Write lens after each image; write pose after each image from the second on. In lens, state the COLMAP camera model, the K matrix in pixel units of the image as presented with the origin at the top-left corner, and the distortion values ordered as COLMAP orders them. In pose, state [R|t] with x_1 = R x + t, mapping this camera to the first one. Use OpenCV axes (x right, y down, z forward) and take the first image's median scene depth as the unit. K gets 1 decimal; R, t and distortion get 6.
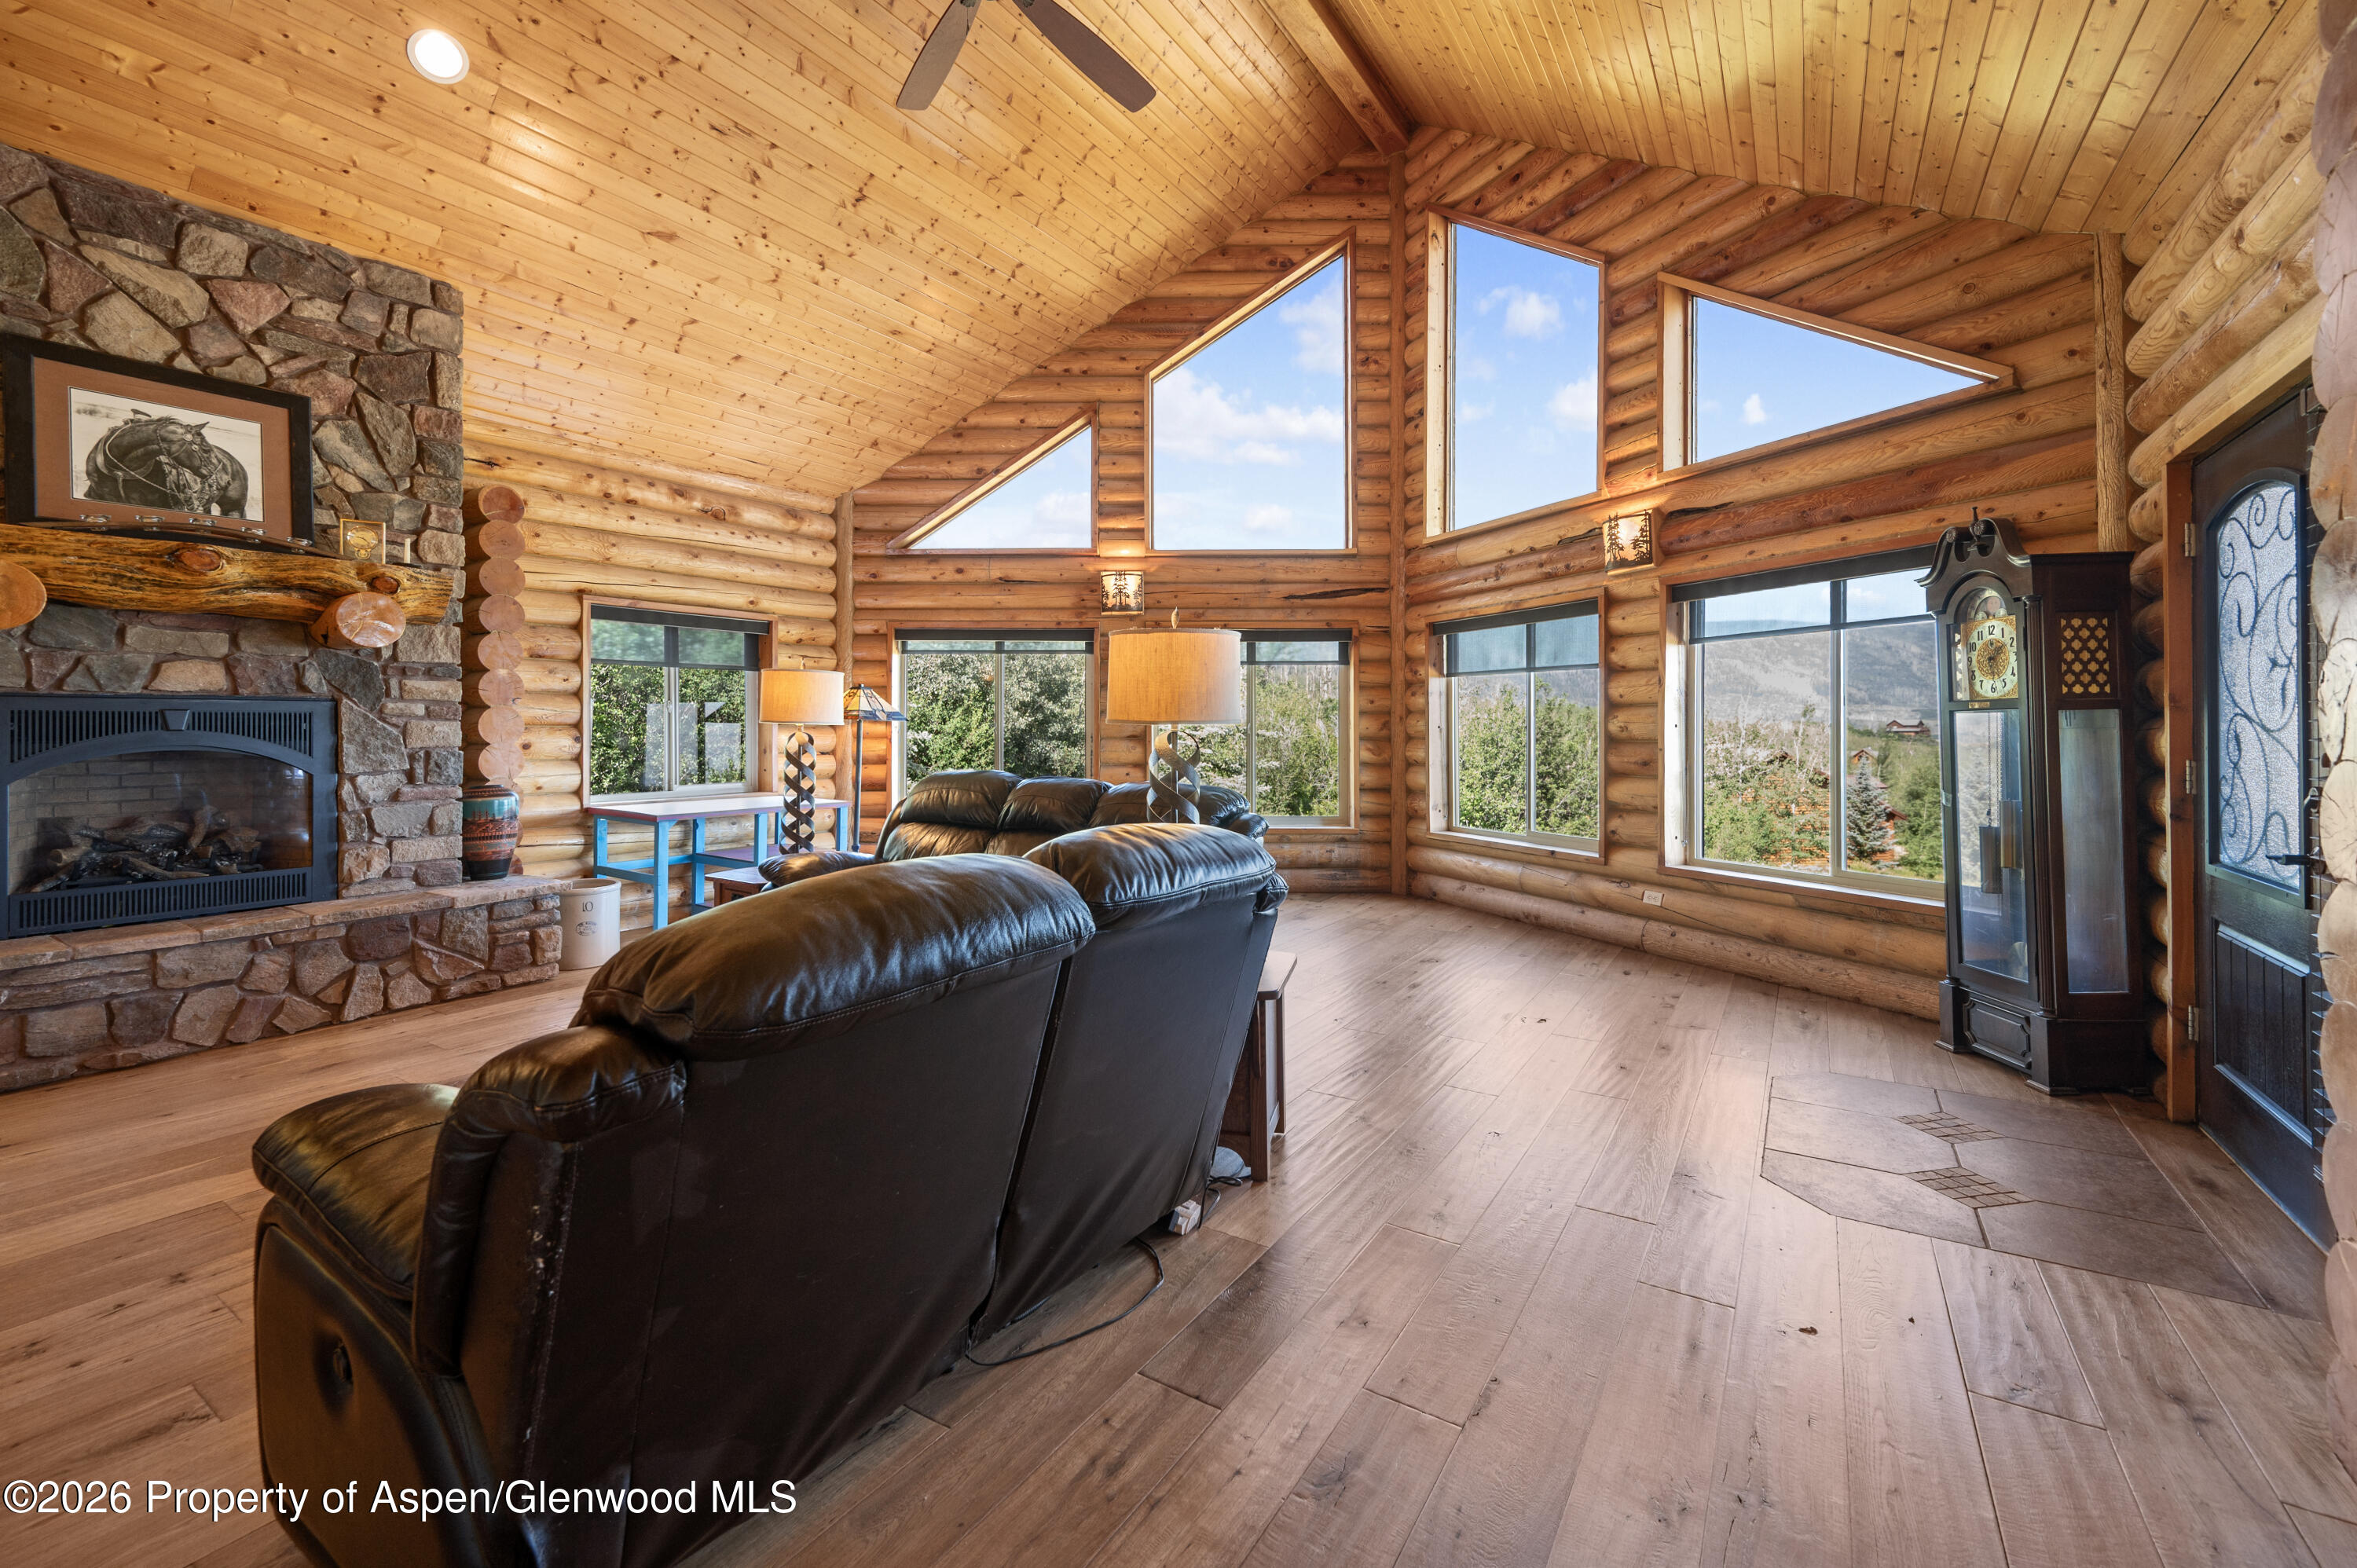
lens RADIAL K [[965.4, 0, 1186.1], [0, 965.4, 724.1], [0, 0, 1]] dist [0.003329, -0.000186]
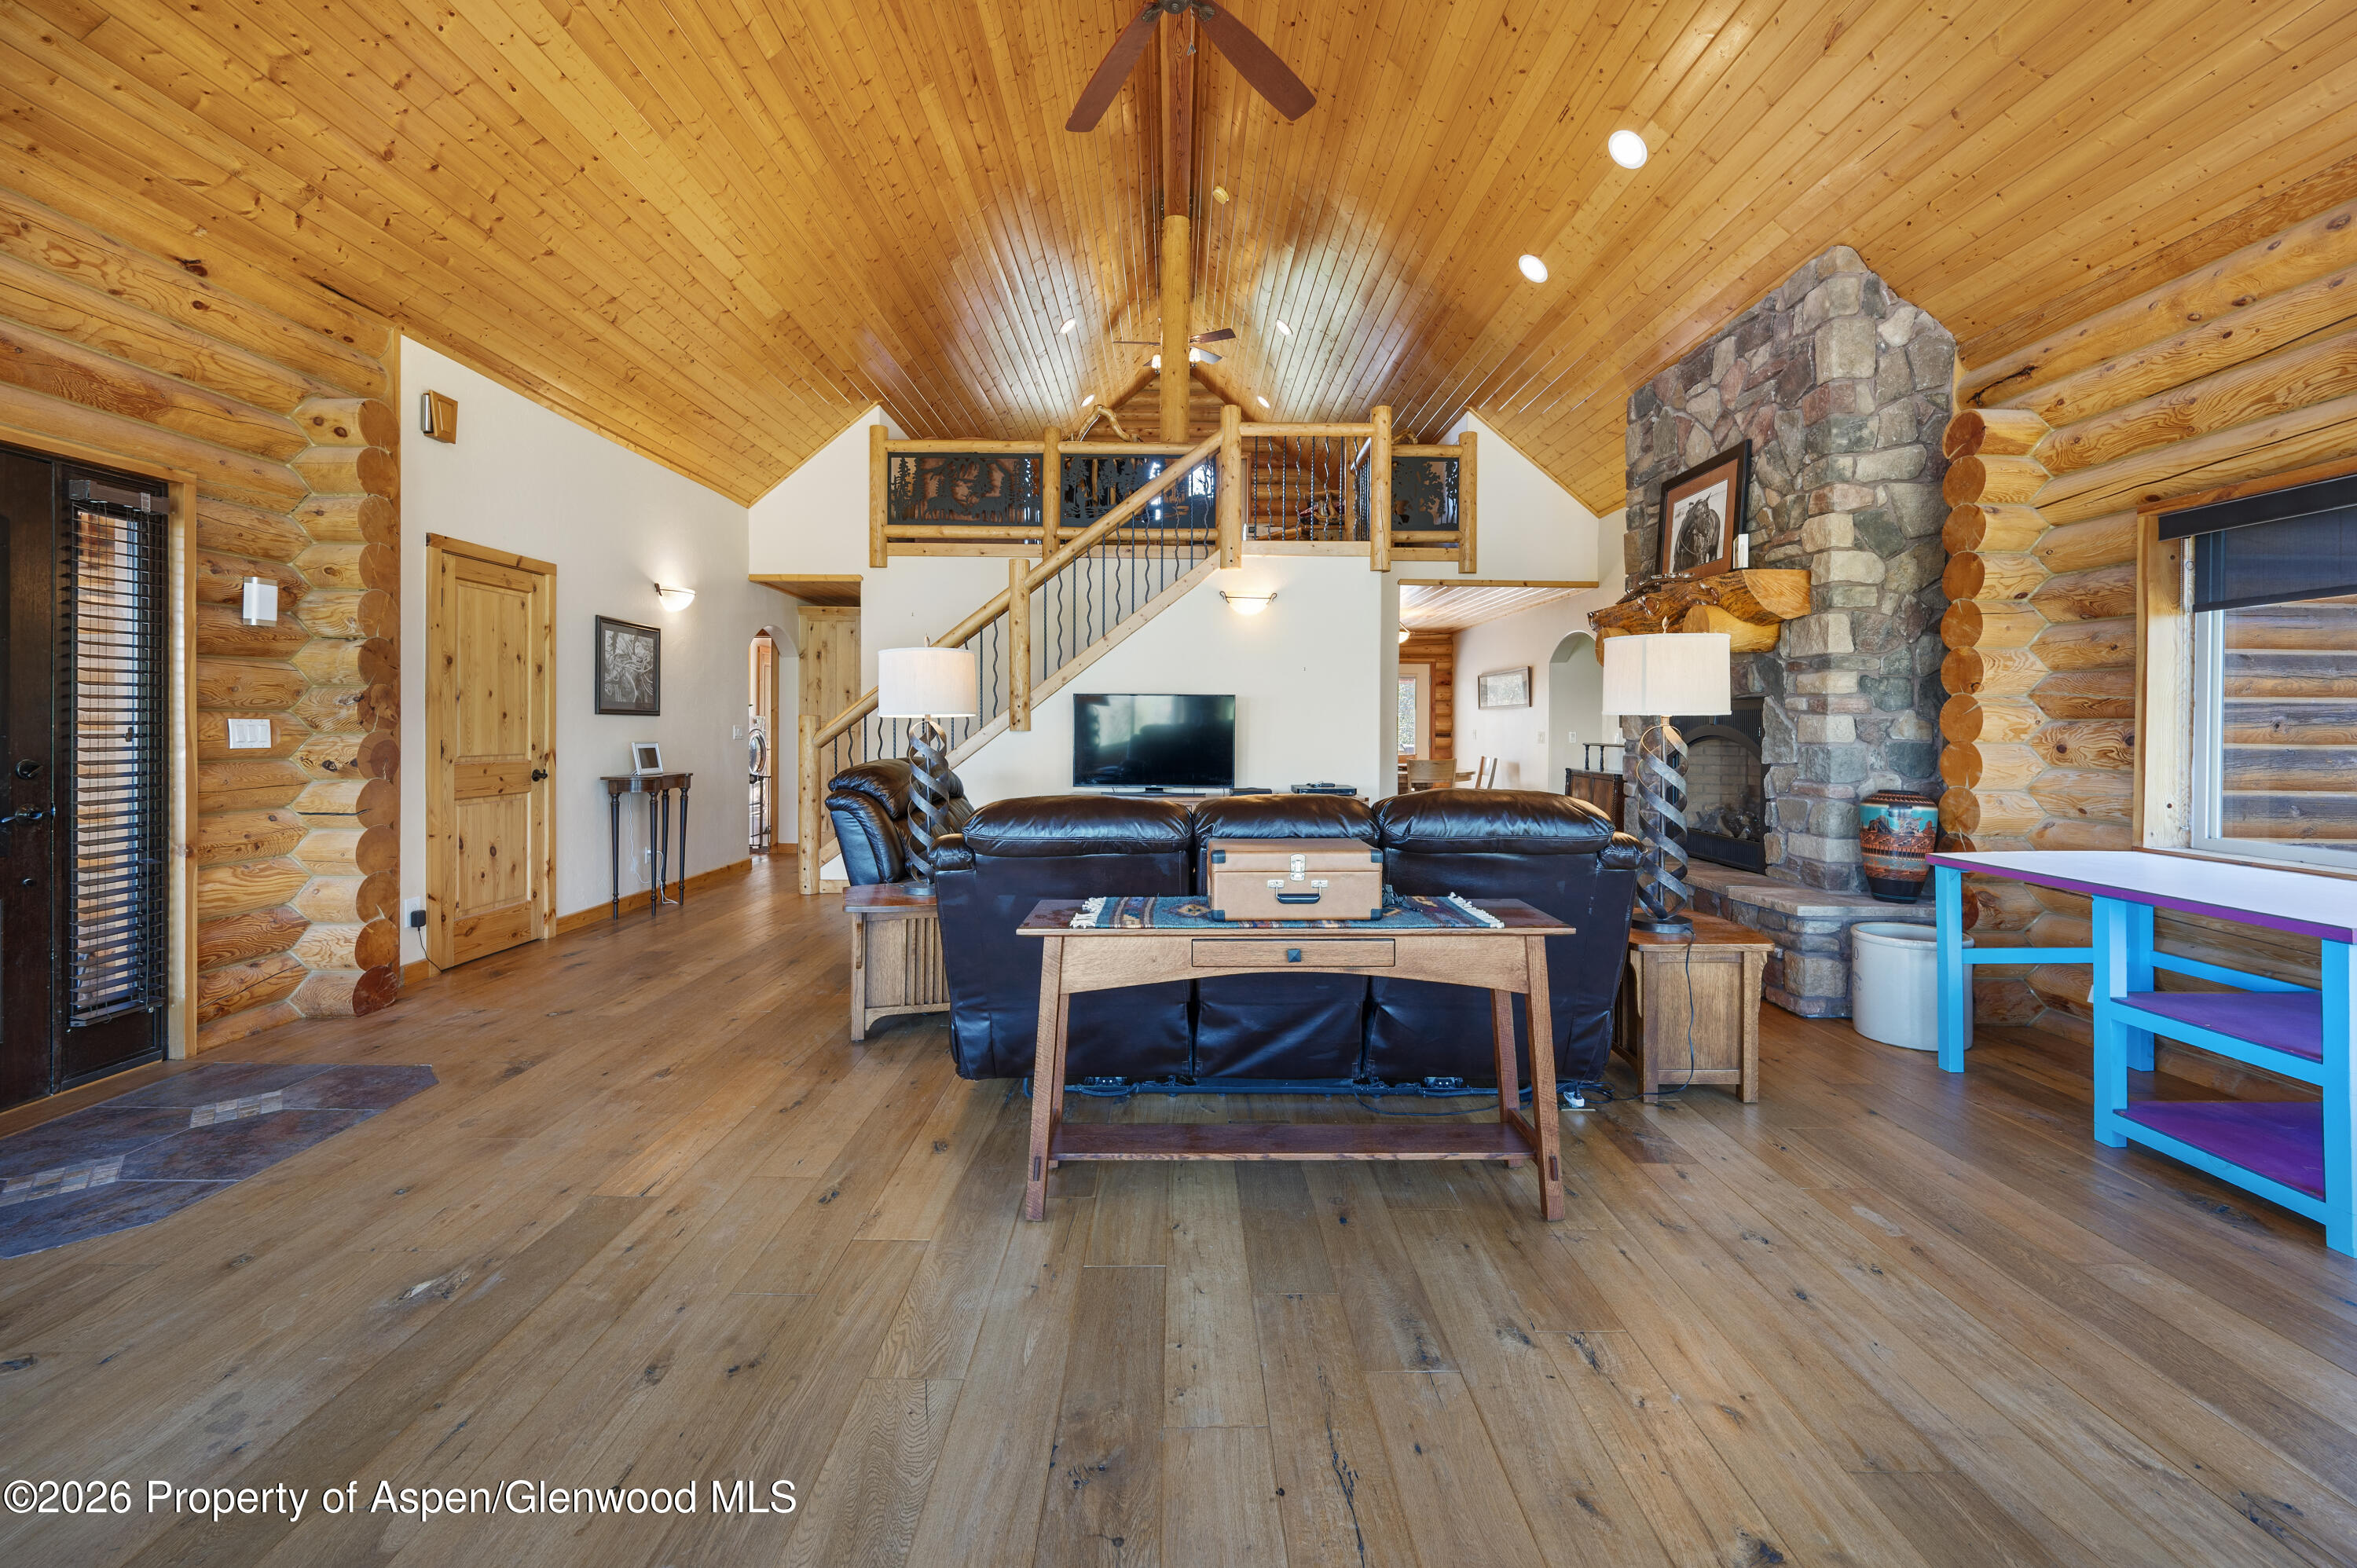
lens RADIAL K [[965.4, 0, 1186.1], [0, 965.4, 724.1], [0, 0, 1]] dist [0.003329, -0.000186]
pose [[-0.833266, -0.000920, -0.552871, 0.186198], [0.005469, 0.999936, -0.009907, 0.007995], [0.552845, -0.011279, -0.833208, 0.985446]]
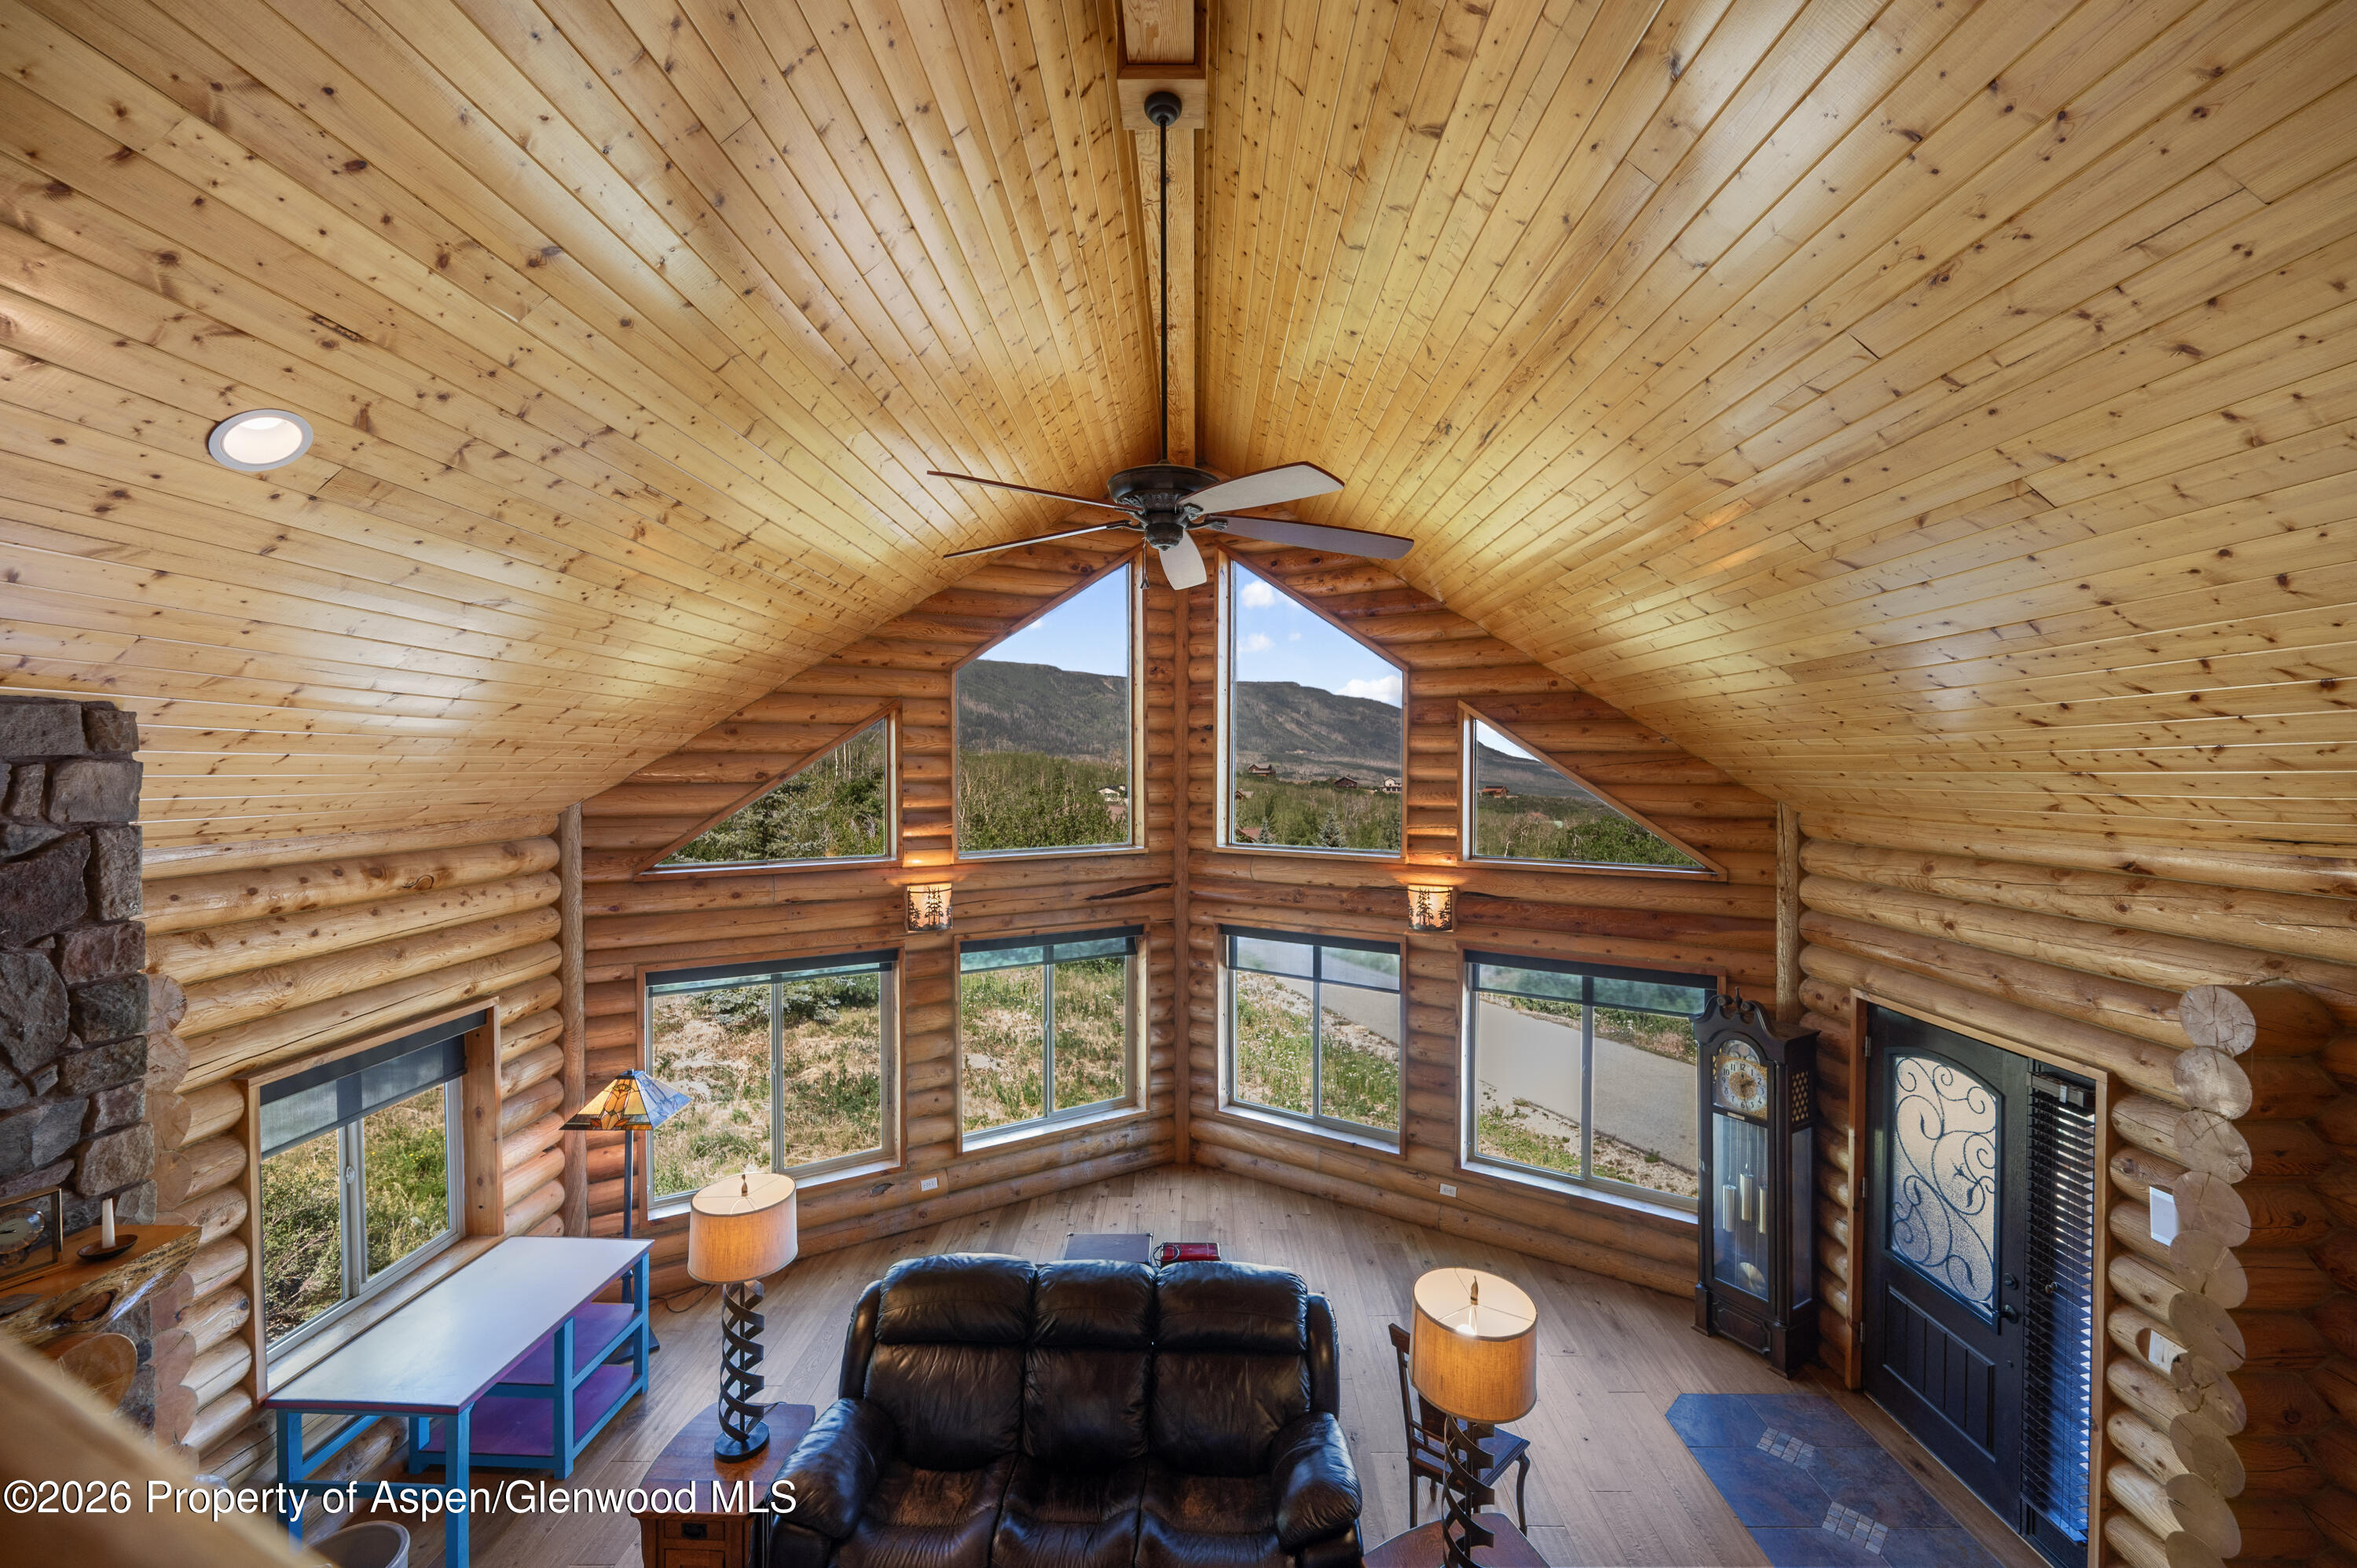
lens RADIAL K [[928.5, 0, 1179.7], [0, 928.5, 787.5], [0, 0, 1]] dist [0.000591, 0.000028]
pose [[0.847929, -0.009356, 0.530027, -0.355149], [-0.006266, 0.999598, 0.027668, -0.294145], [-0.530072, -0.026781, 0.847530, 0.124596]]
